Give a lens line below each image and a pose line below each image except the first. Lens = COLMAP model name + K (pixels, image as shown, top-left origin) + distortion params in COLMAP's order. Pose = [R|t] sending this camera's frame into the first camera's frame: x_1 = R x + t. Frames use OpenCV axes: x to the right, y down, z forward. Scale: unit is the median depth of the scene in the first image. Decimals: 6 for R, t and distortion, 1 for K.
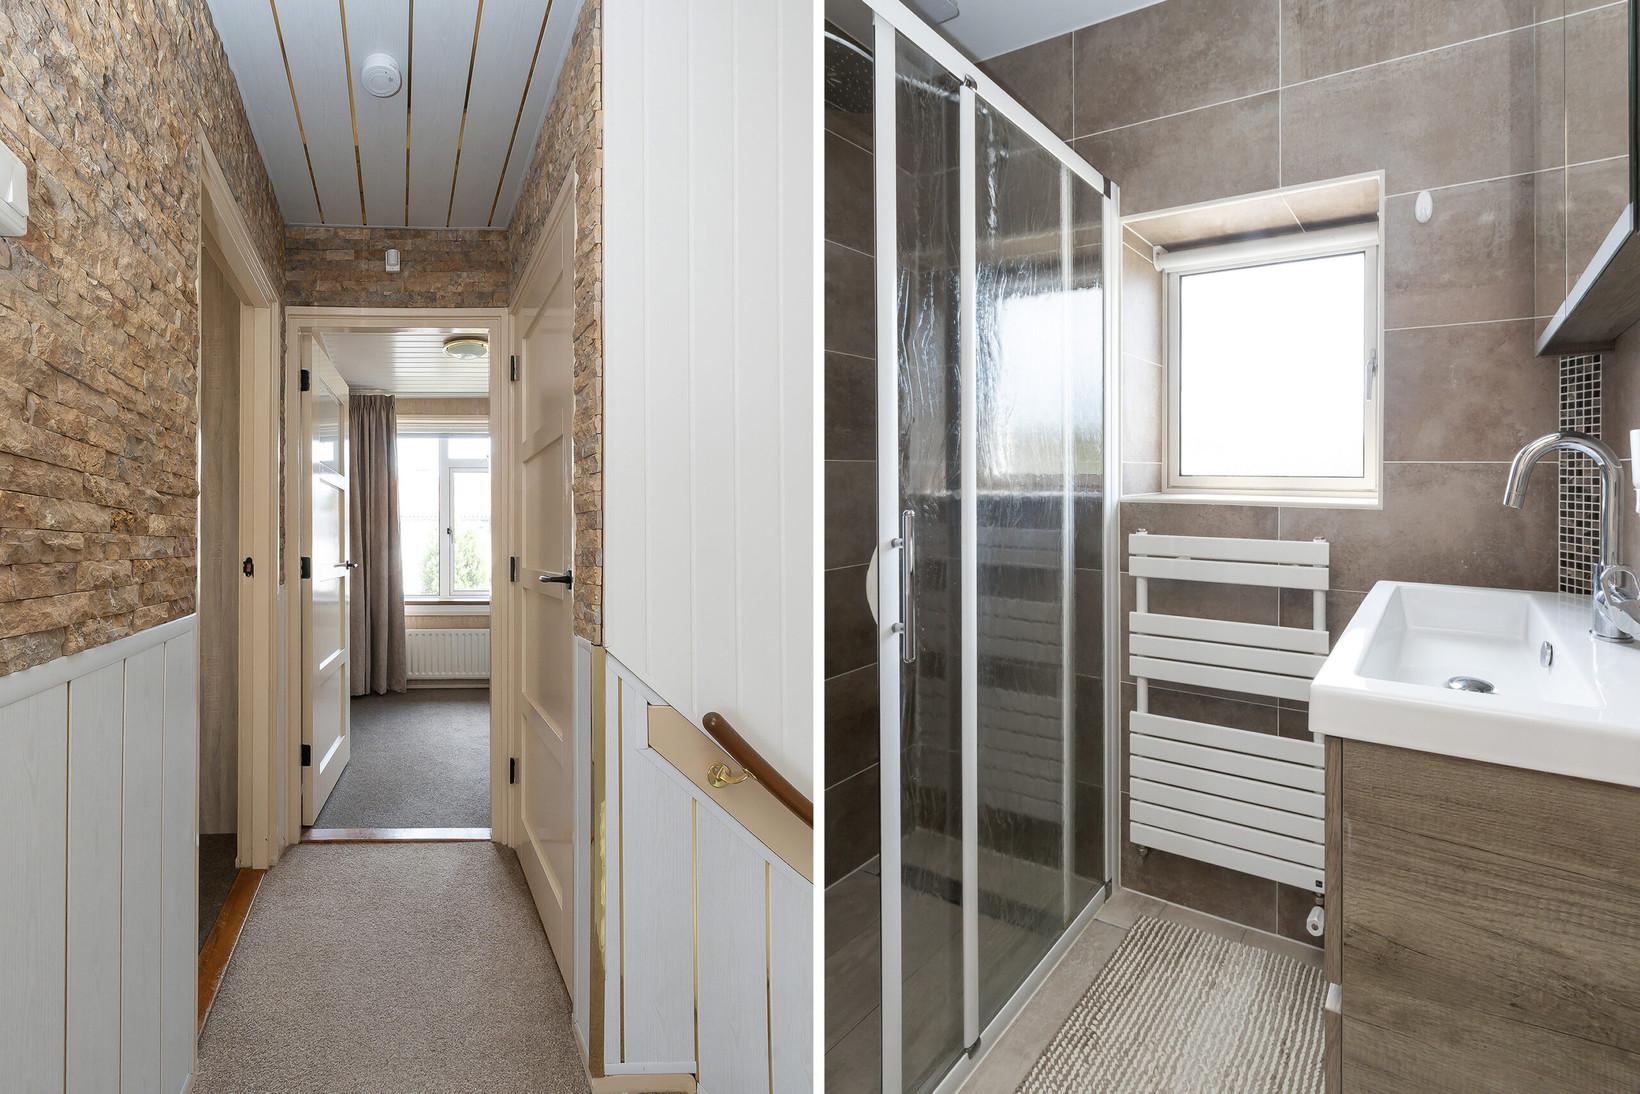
lens RADIAL K [[742.1, 0, 820.0], [0, 742.1, 547.0], [0, 0, 1]] dist [0.015523, -0.000085]
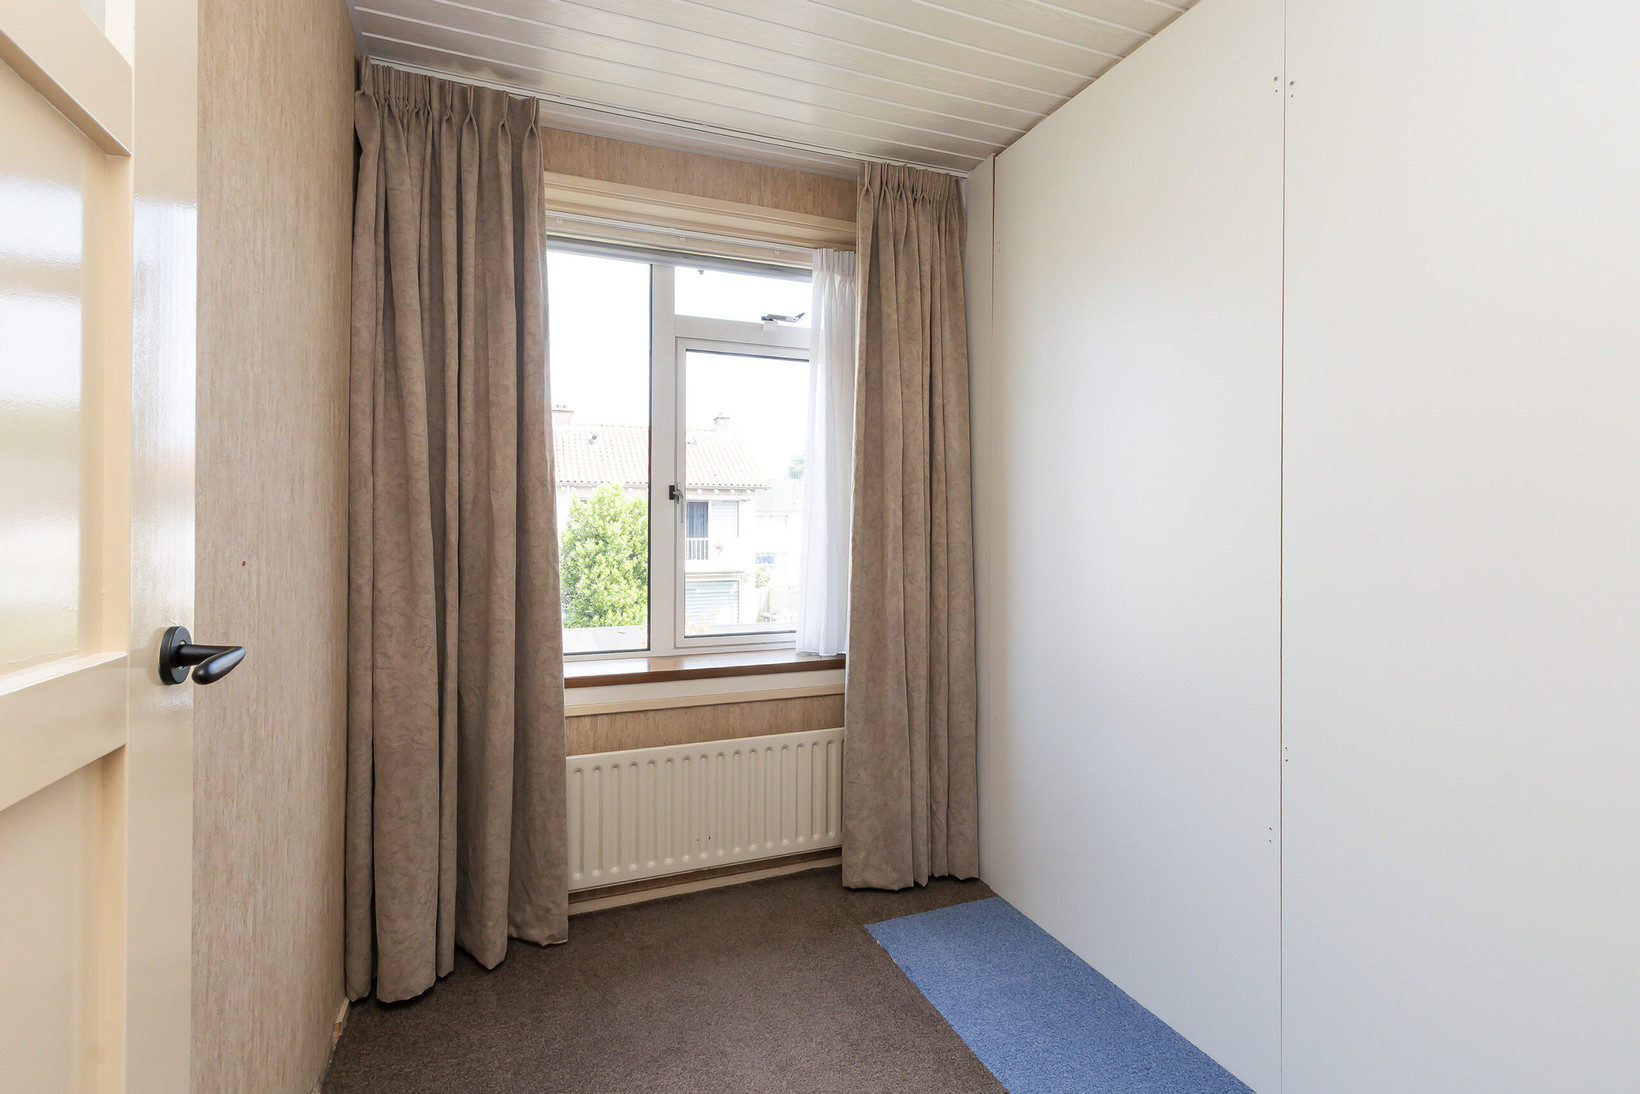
lens RADIAL K [[742.1, 0, 820.0], [0, 742.1, 547.0], [0, 0, 1]] dist [0.015523, -0.000085]
pose [[0.795194, 0.000378, 0.606355, -0.677840], [0.002669, 0.999988, -0.004124, 0.007827], [-0.606349, 0.004898, 0.795184, 0.635859]]
